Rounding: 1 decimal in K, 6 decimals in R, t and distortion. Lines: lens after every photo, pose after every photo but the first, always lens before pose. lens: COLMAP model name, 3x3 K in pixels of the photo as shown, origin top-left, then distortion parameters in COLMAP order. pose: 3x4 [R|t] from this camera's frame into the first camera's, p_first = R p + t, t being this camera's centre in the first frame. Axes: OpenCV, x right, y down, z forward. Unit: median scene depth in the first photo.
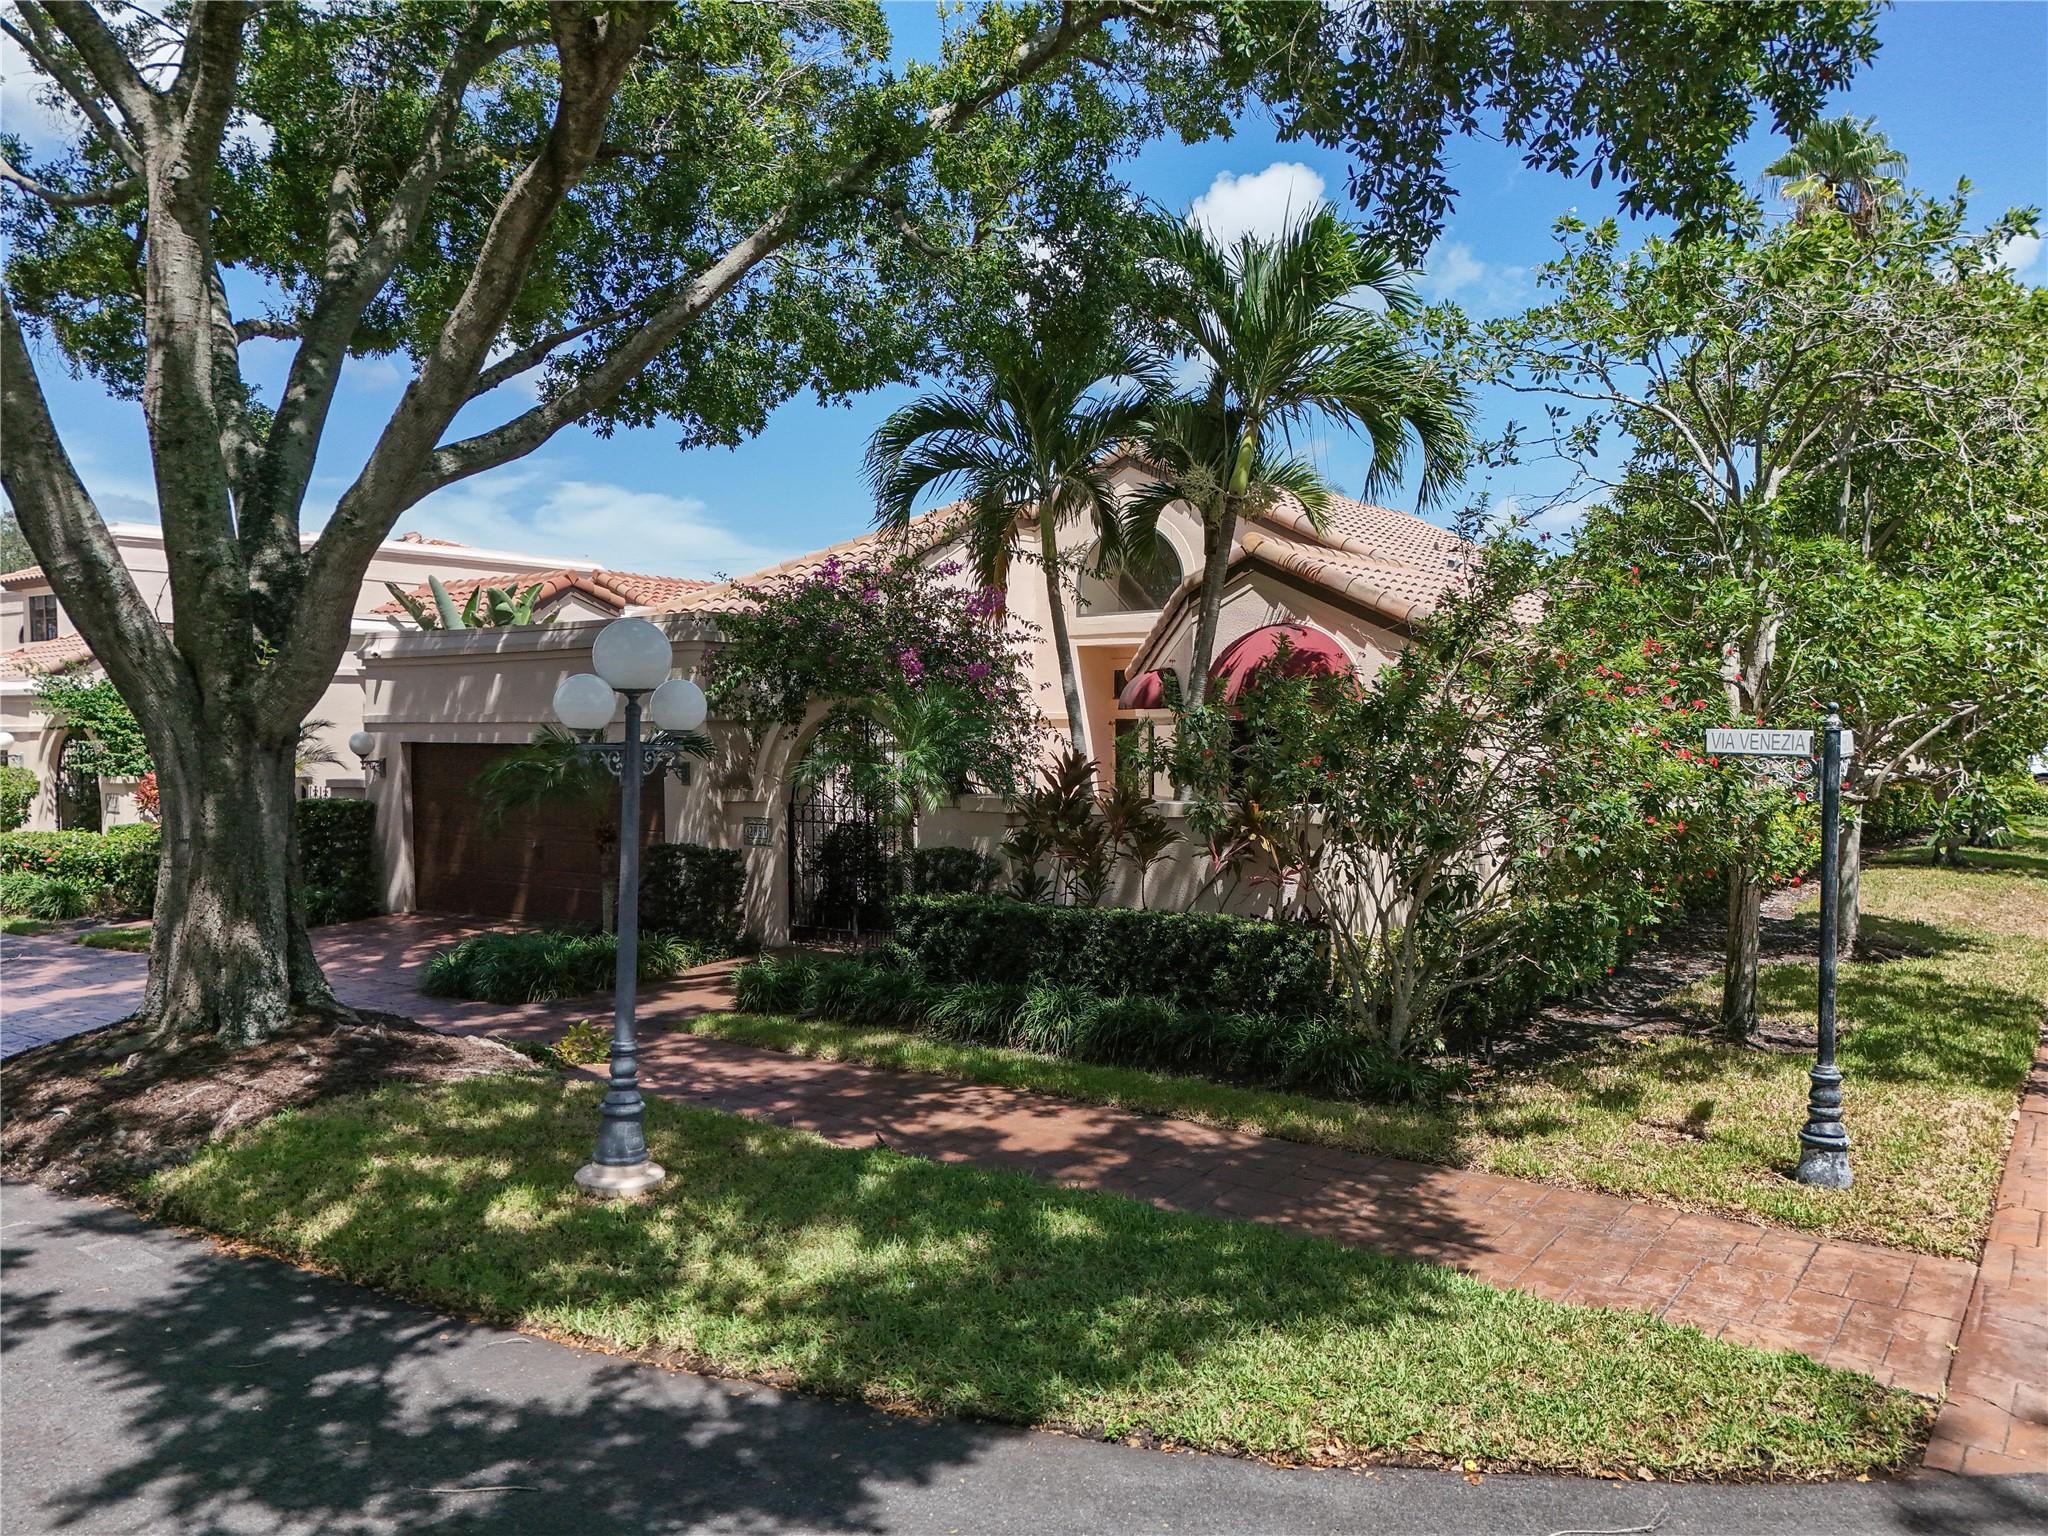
lens RADIAL K [[1425.1, 0, 919.0], [0, 1425.1, 727.1], [0, 0, 1]] dist [0.103420, -0.115974]
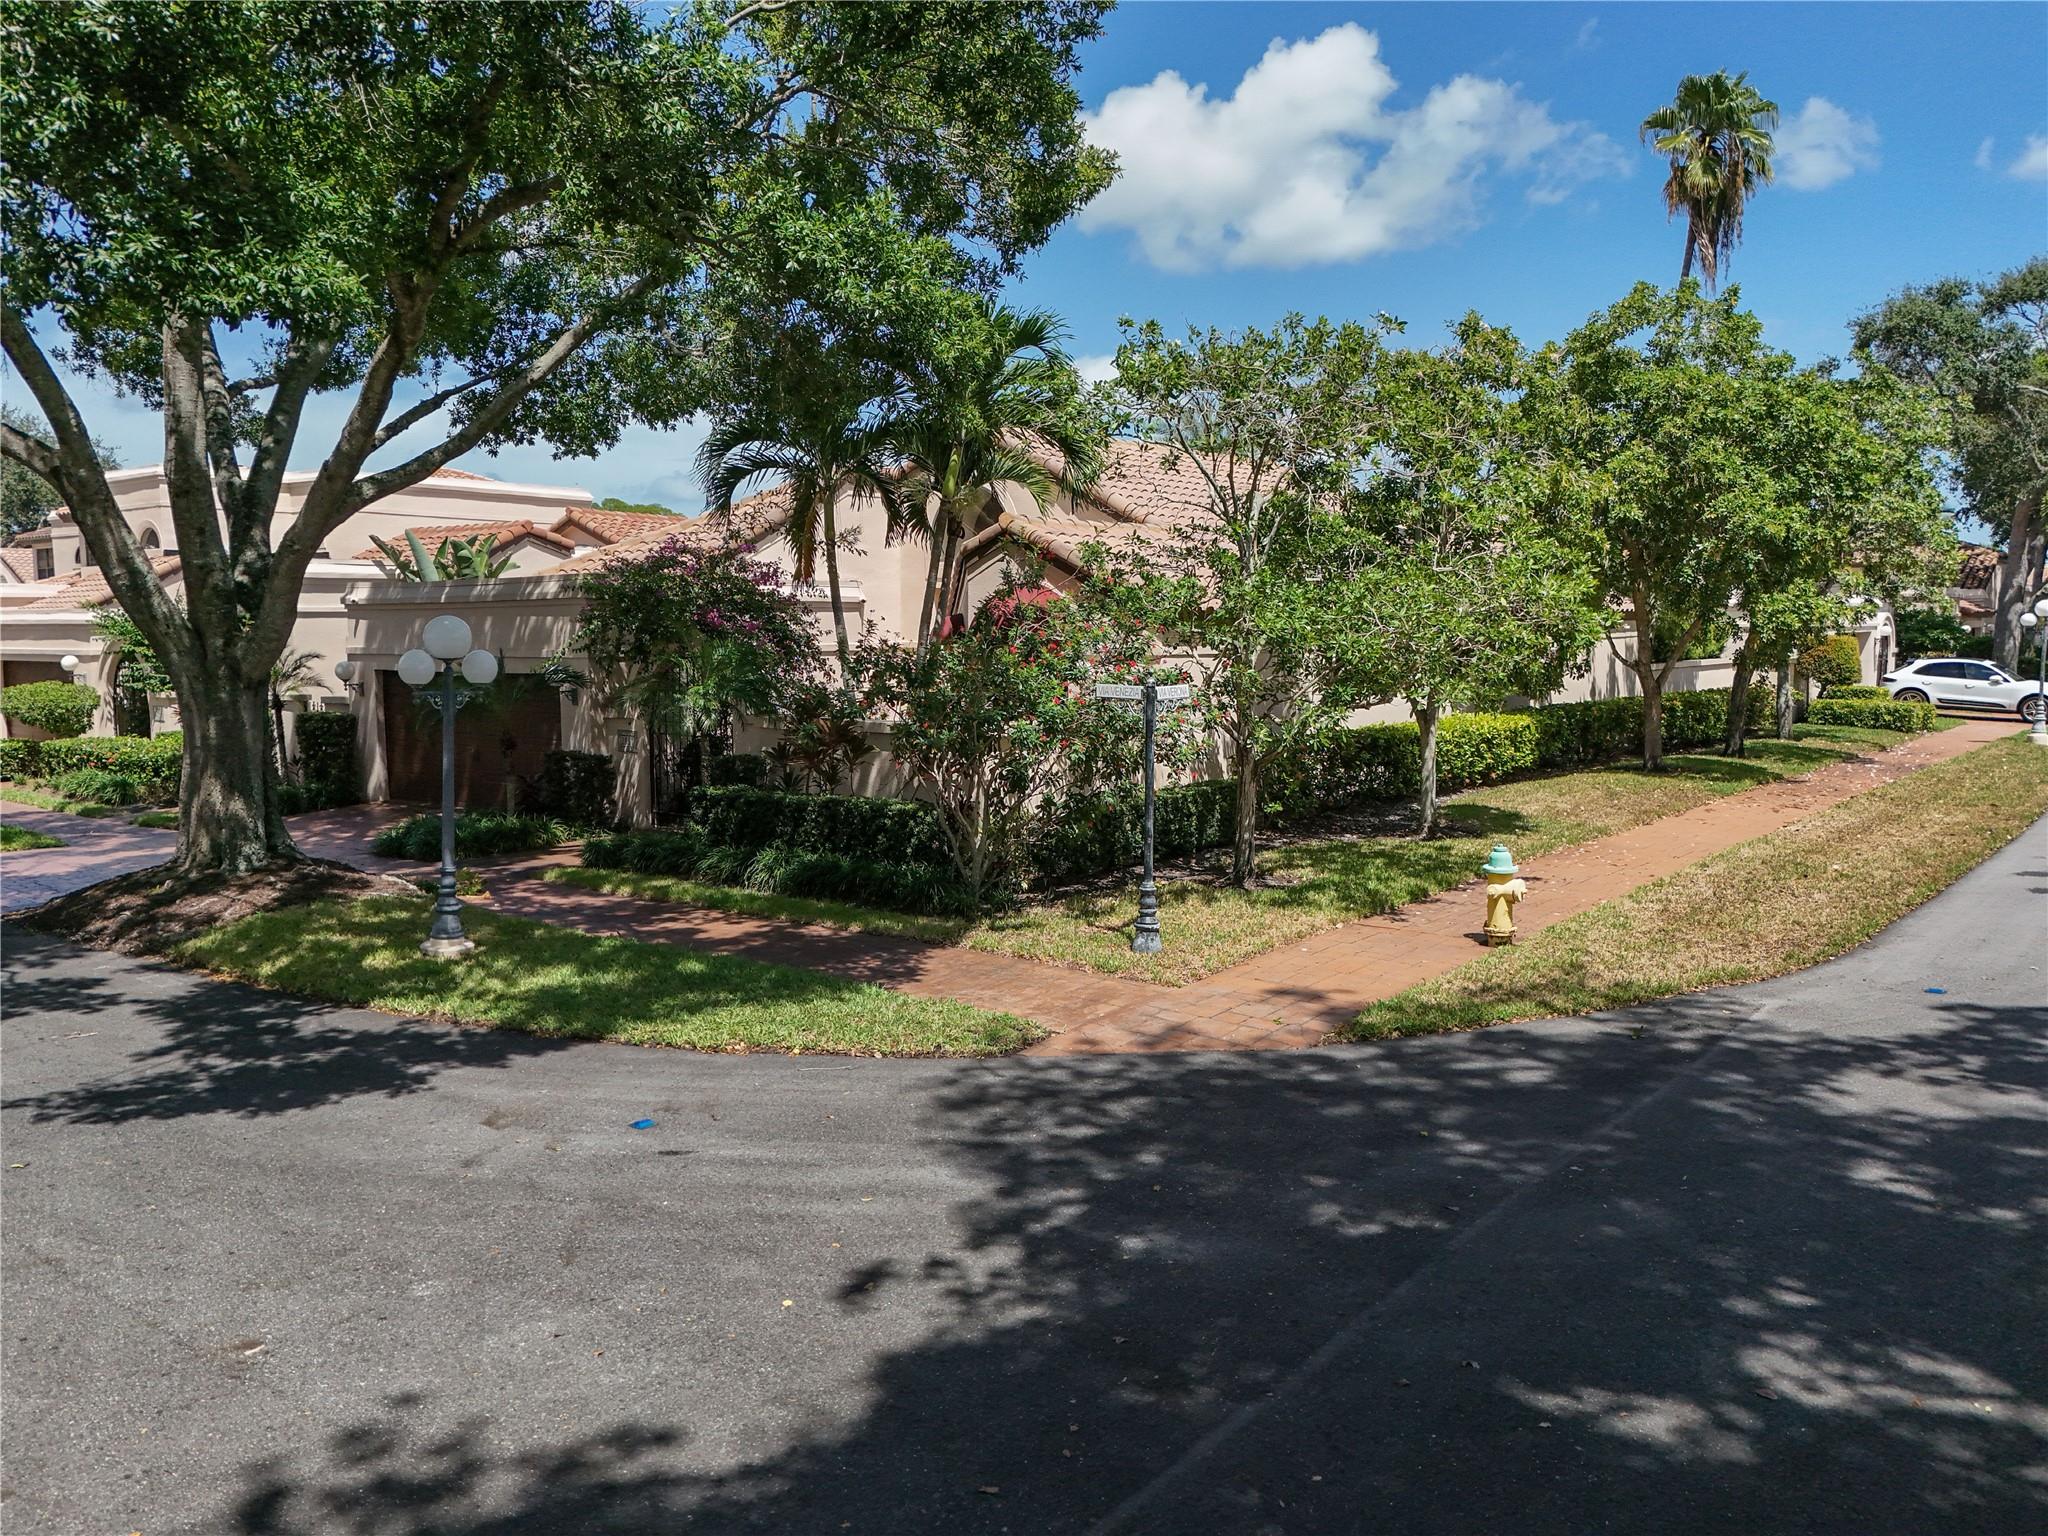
lens RADIAL K [[1752.9, 0, 1022.3], [0, 1752.9, 702.1], [0, 0, 1]] dist [0.051284, -0.009319]
pose [[0.998267, 0.003235, -0.058757, 0.442456], [-0.000105, 0.998584, 0.053206, -0.063247], [0.058846, -0.053107, 0.996853, -0.759751]]
